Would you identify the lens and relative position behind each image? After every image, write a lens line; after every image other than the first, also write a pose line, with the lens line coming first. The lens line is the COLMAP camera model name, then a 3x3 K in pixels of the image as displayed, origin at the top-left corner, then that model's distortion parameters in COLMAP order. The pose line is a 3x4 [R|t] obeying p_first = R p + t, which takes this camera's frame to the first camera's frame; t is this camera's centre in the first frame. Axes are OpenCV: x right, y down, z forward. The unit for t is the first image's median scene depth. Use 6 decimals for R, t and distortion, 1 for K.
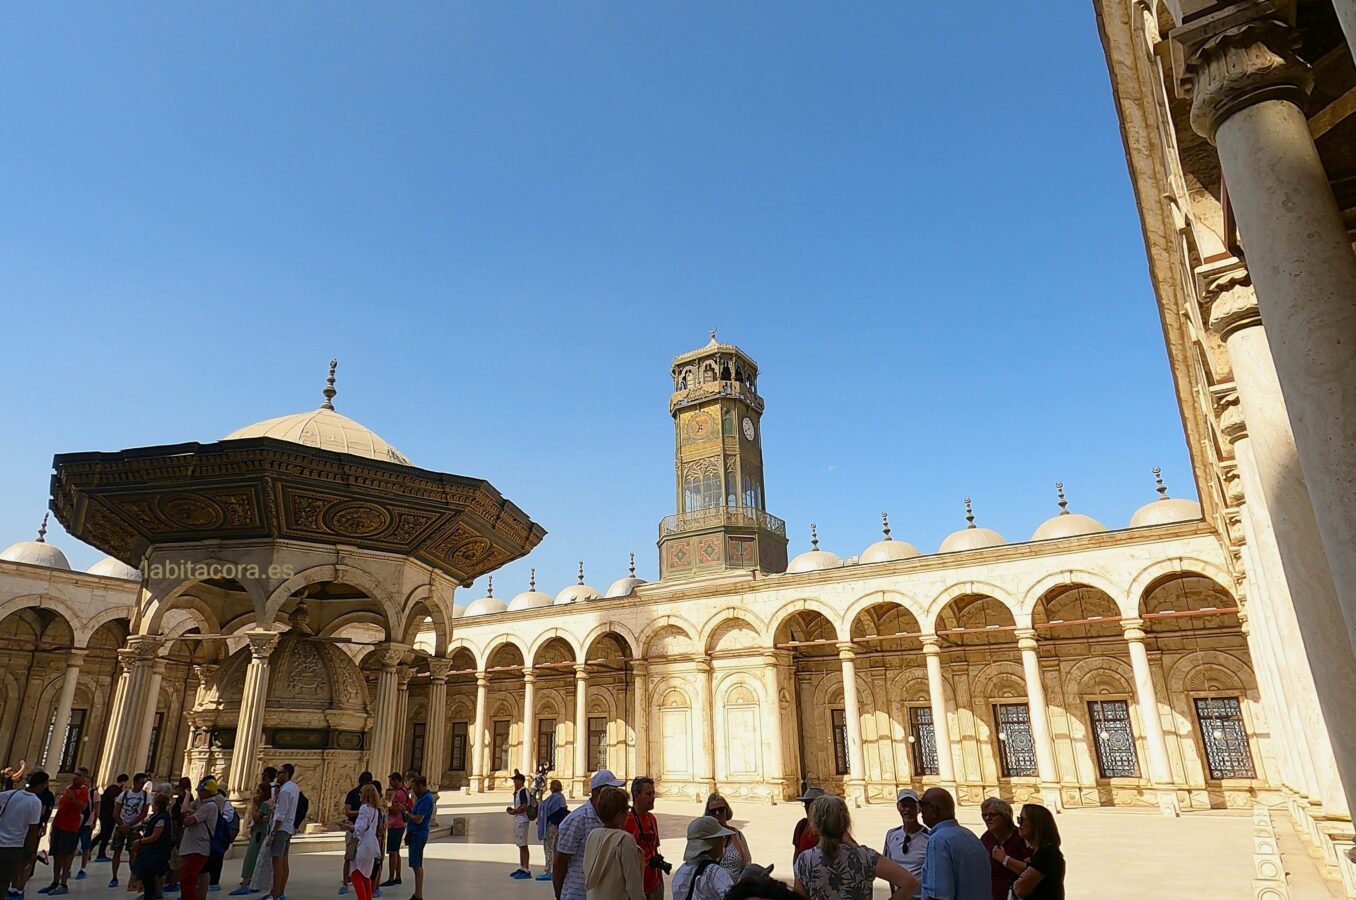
lens RADIAL K [[828.1, 0, 634.3], [0, 828.1, 447.0], [0, 0, 1]] dist [0.002051, 0.000974]
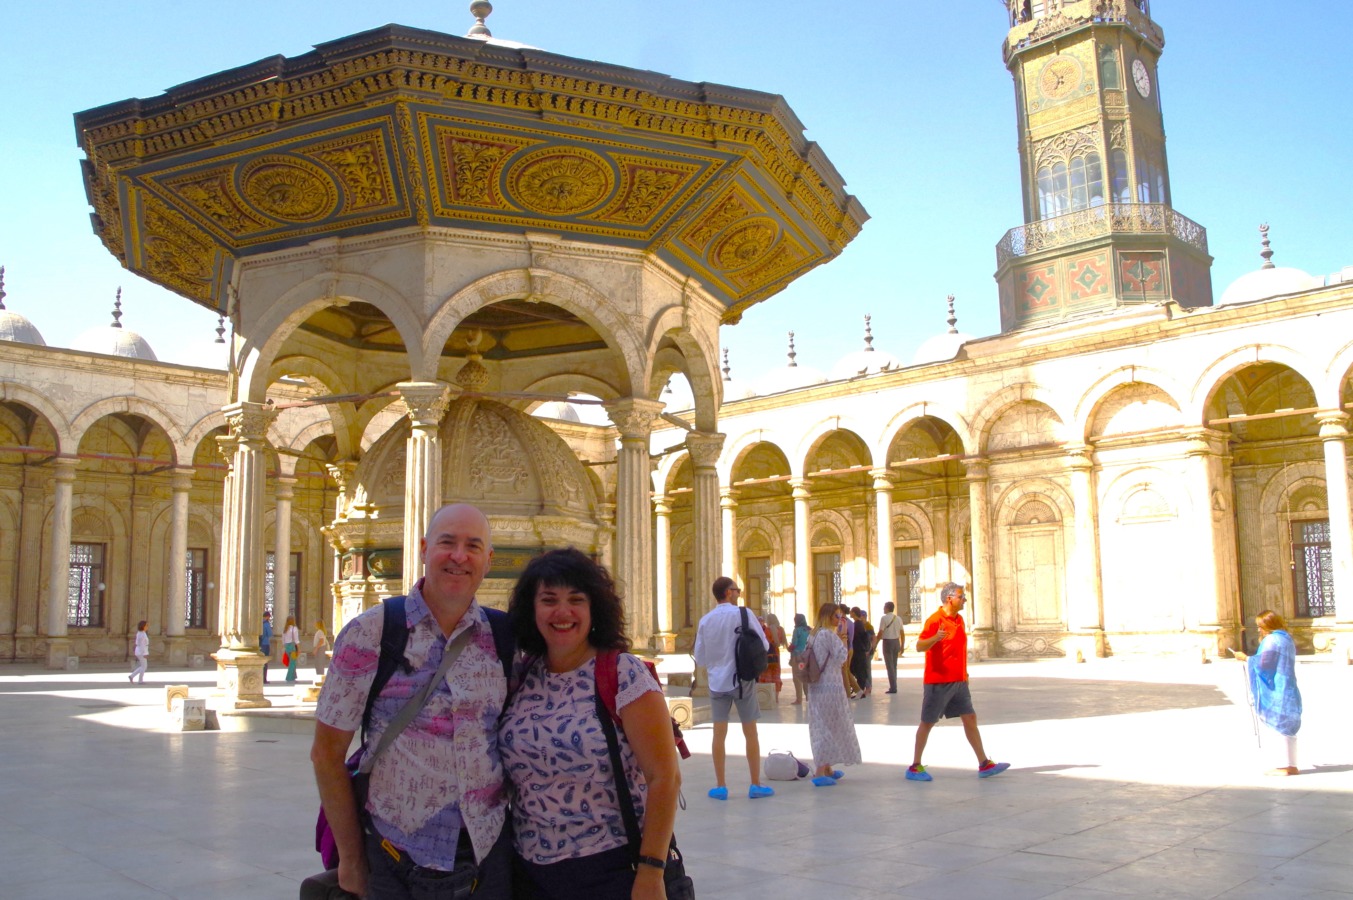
lens RADIAL K [[1137.3, 0, 676.5], [0, 1137.3, 450.0], [0, 0, 1]] dist [-0.132146, 0.086852]
pose [[0.983709, -0.036383, -0.176048, -0.072658], [0.072103, 0.976936, 0.200991, 0.065588], [0.164675, -0.210410, 0.963644, 0.136421]]
